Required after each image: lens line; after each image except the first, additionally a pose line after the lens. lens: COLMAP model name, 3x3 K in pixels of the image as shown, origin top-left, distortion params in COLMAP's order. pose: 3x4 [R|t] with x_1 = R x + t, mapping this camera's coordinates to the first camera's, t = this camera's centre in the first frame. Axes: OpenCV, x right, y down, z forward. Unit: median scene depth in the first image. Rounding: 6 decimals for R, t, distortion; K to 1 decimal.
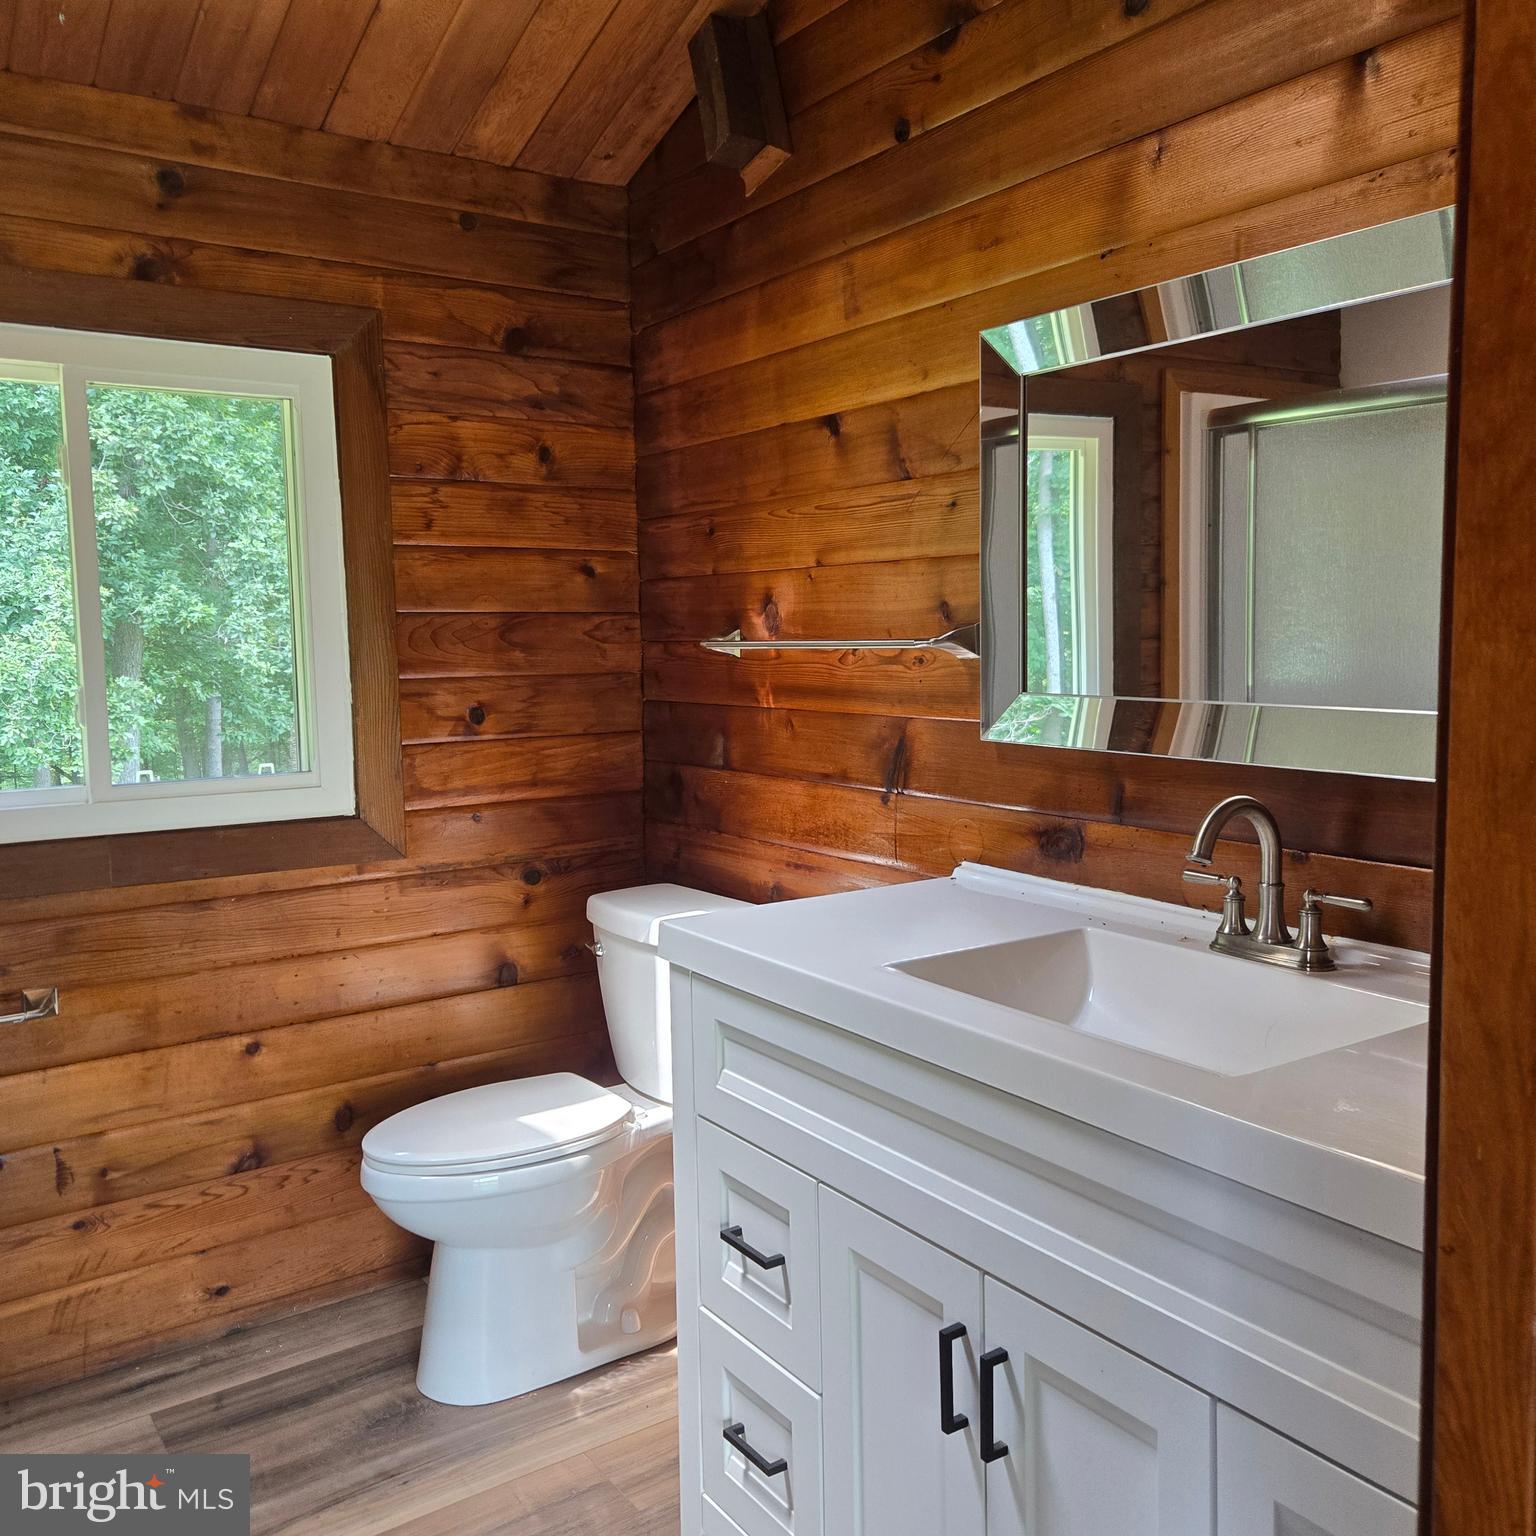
lens RADIAL K [[1382.4, 0, 762.0], [0, 1382.4, 765.9], [0, 0, 1]] dist [0.078757, -0.058369]
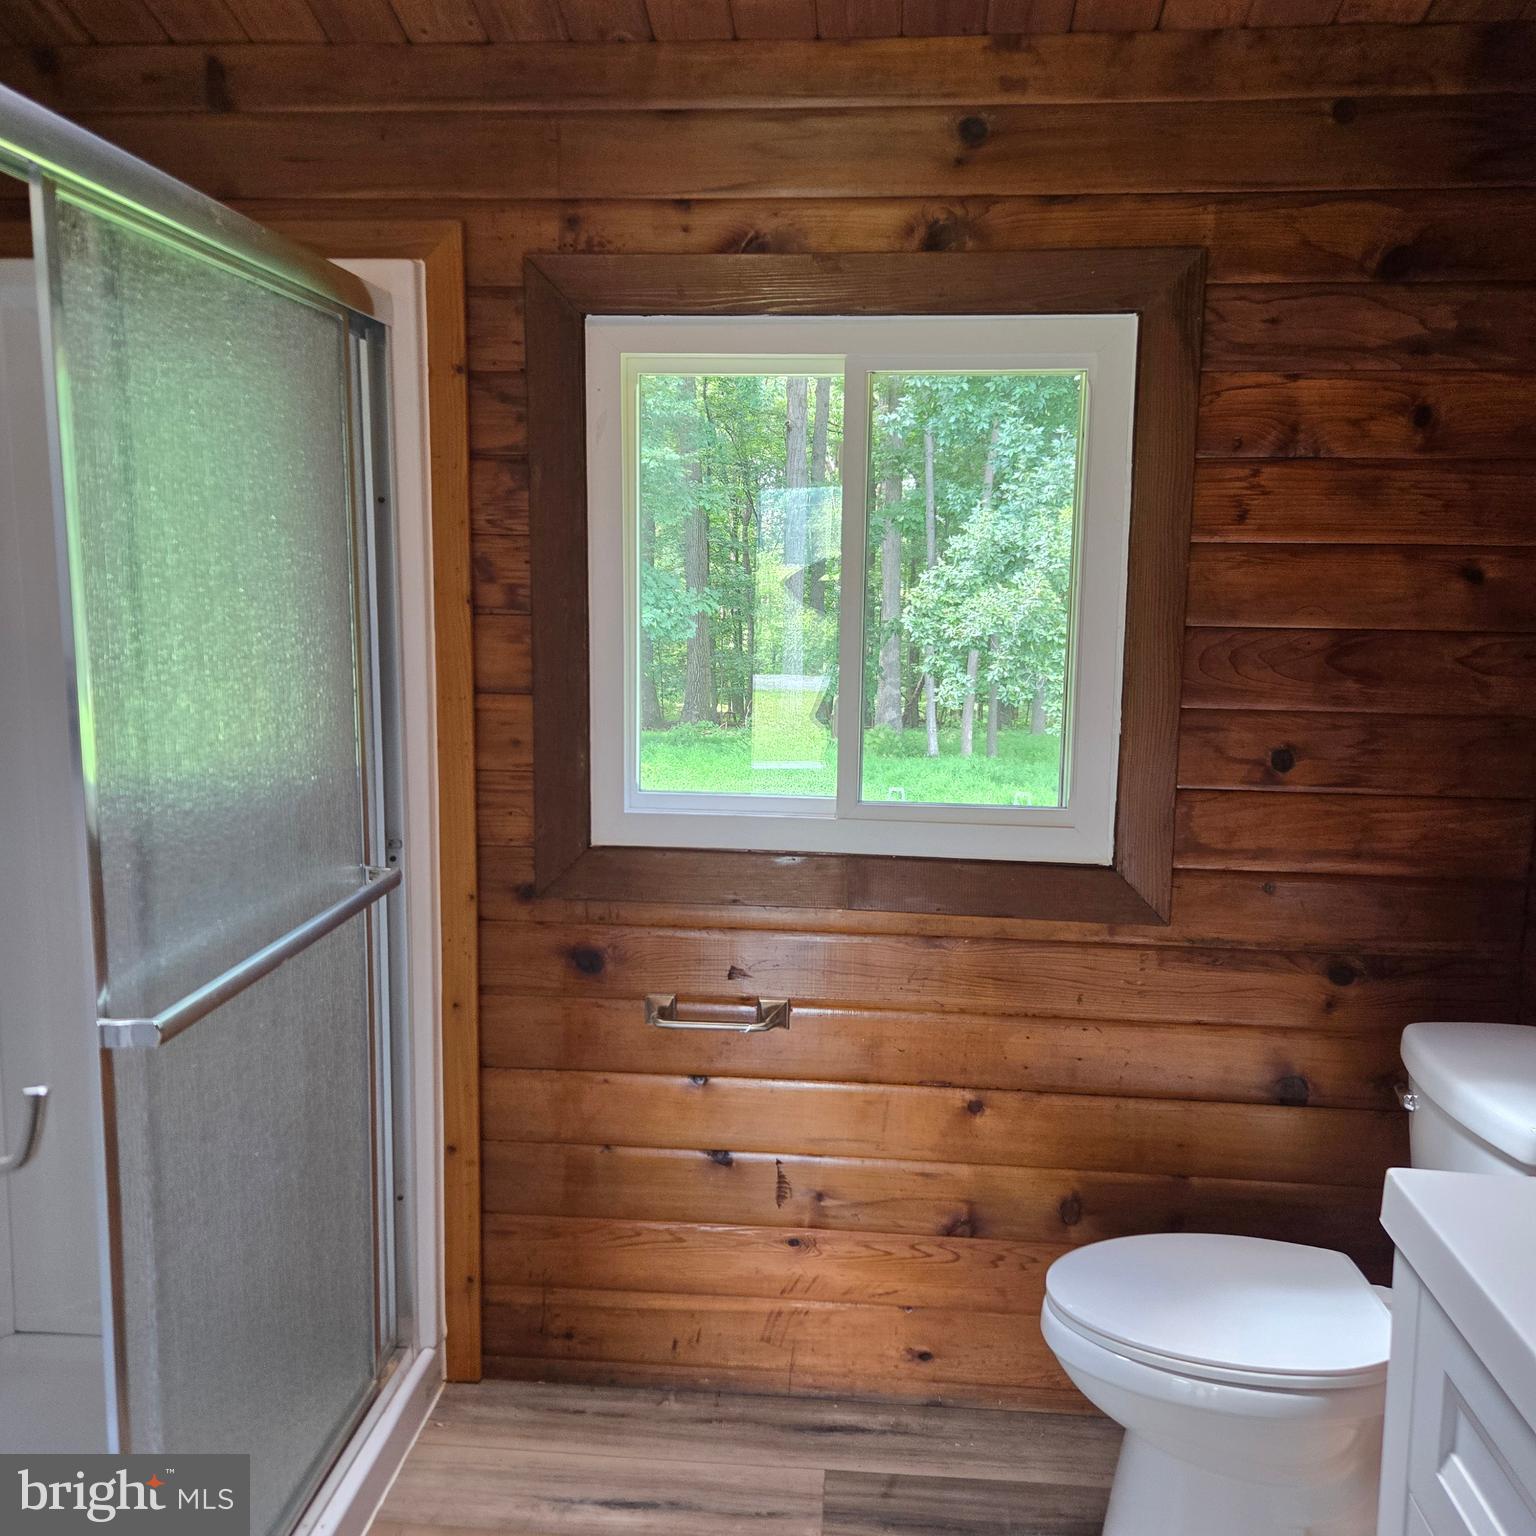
lens RADIAL K [[1382.4, 0, 771.2], [0, 1382.4, 761.0], [0, 0, 1]] dist [0.078757, -0.058369]
pose [[0.774481, 0.115415, -0.621979, 0.062136], [-0.091212, 0.993316, 0.070743, -0.067763], [0.625986, 0.001943, 0.779832, 0.217688]]
